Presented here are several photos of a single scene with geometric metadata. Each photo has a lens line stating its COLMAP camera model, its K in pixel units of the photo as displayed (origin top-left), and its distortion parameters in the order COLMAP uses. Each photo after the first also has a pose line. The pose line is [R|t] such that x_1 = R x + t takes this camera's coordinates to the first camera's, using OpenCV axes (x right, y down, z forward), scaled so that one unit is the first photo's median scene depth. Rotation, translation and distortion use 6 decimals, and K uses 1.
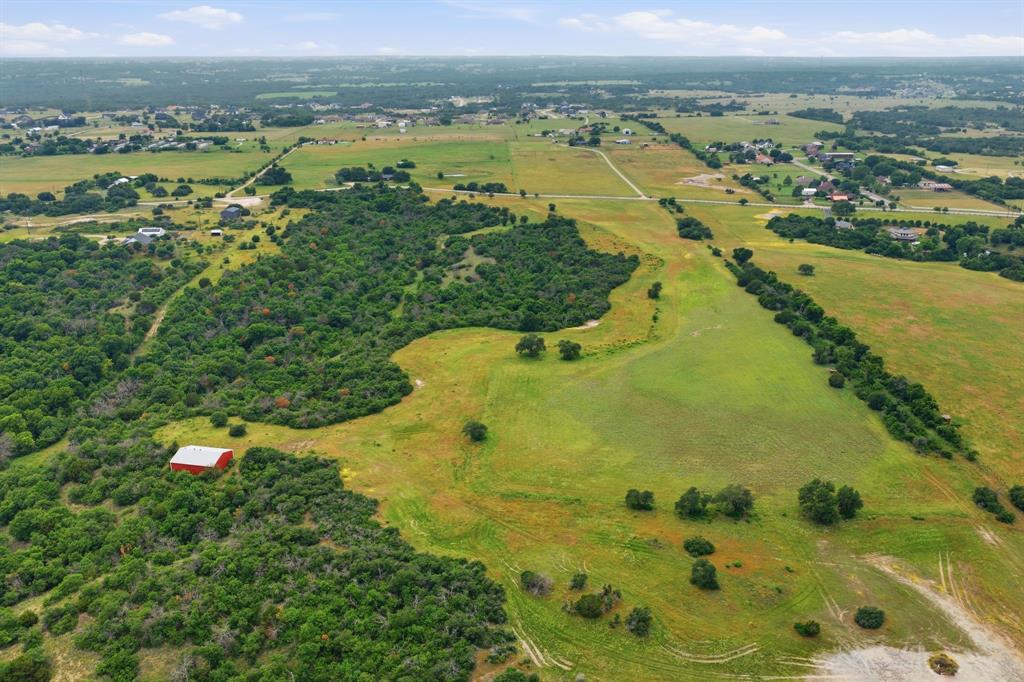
lens RADIAL K [[841.7, 0, 515.1], [0, 841.7, 344.3], [0, 0, 1]] dist [0.012506, -0.015283]
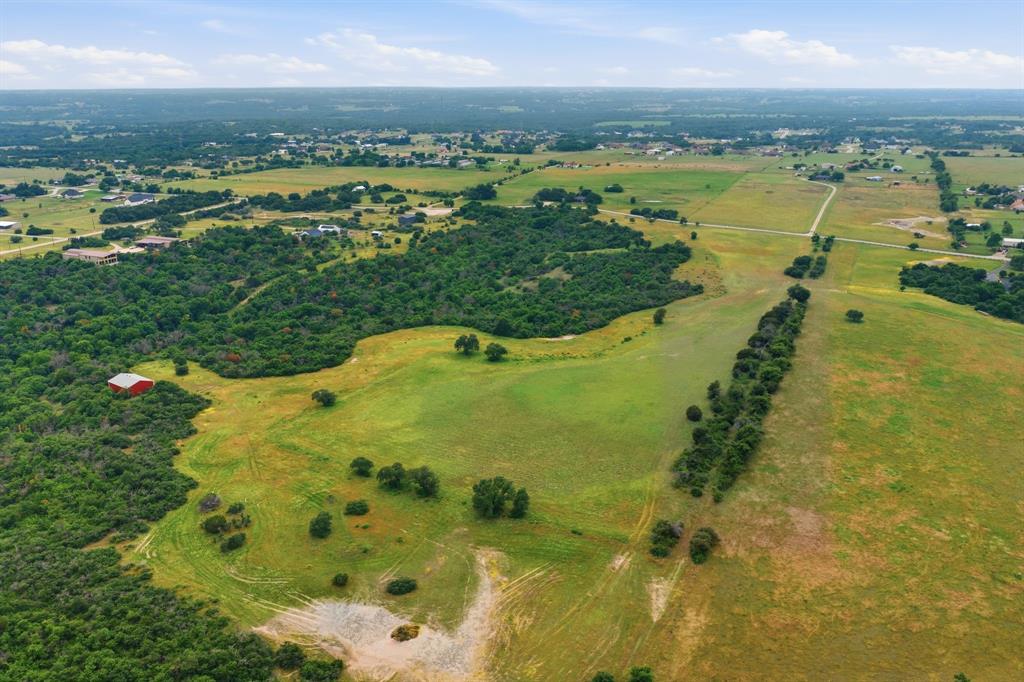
lens RADIAL K [[841.7, 0, 515.1], [0, 841.7, 344.3], [0, 0, 1]] dist [0.012506, -0.015283]
pose [[0.908906, 0.127486, -0.397035, 0.362540], [-0.140743, 0.990037, -0.004297, -0.001833], [0.392532, 0.059785, 0.917793, 0.011247]]
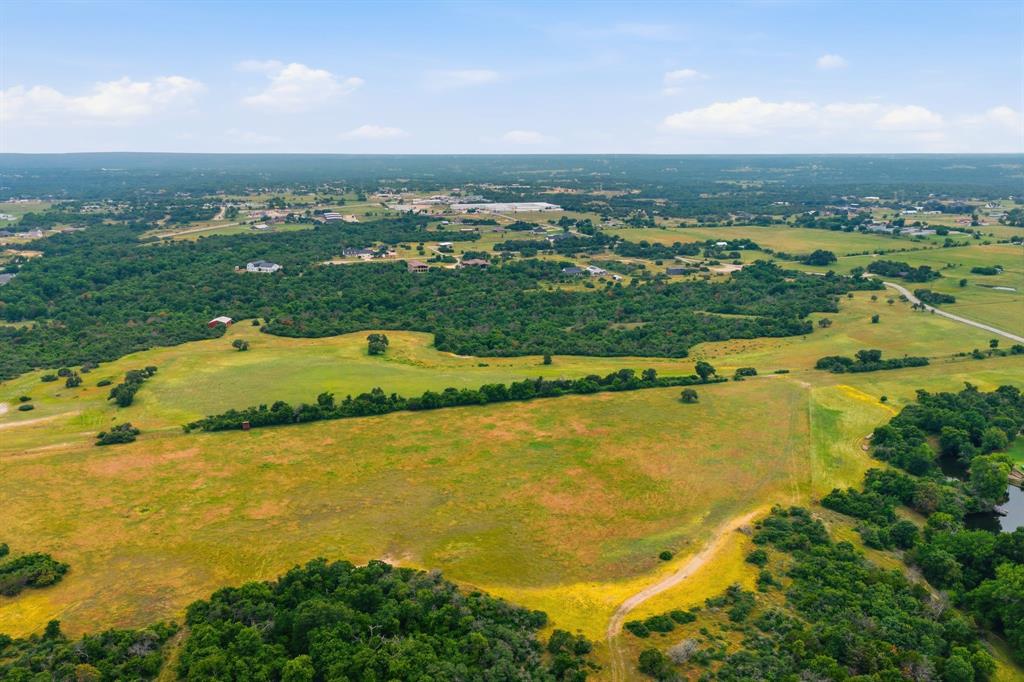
lens RADIAL K [[841.7, 0, 515.1], [0, 841.7, 344.3], [0, 0, 1]] dist [0.012506, -0.015283]
pose [[0.274268, 0.220790, -0.935964, 1.018495], [-0.315854, 0.939973, 0.129180, -0.180432], [0.908302, 0.260198, 0.327542, 0.528462]]
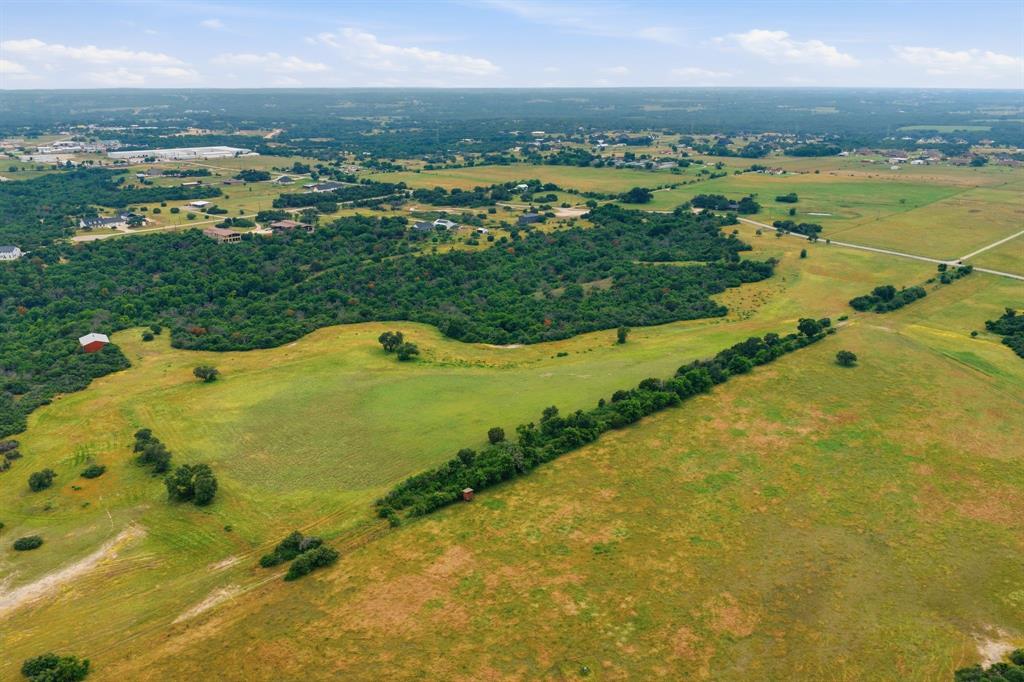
lens RADIAL K [[841.0, 0, 519.0], [0, 841.0, 339.7], [0, 0, 1]] dist [0.004717, -0.005424]
pose [[0.696598, 0.213230, -0.685043, 0.639087], [-0.238498, 0.969337, 0.059199, -0.076038], [0.676661, 0.122144, 0.726093, 0.214243]]
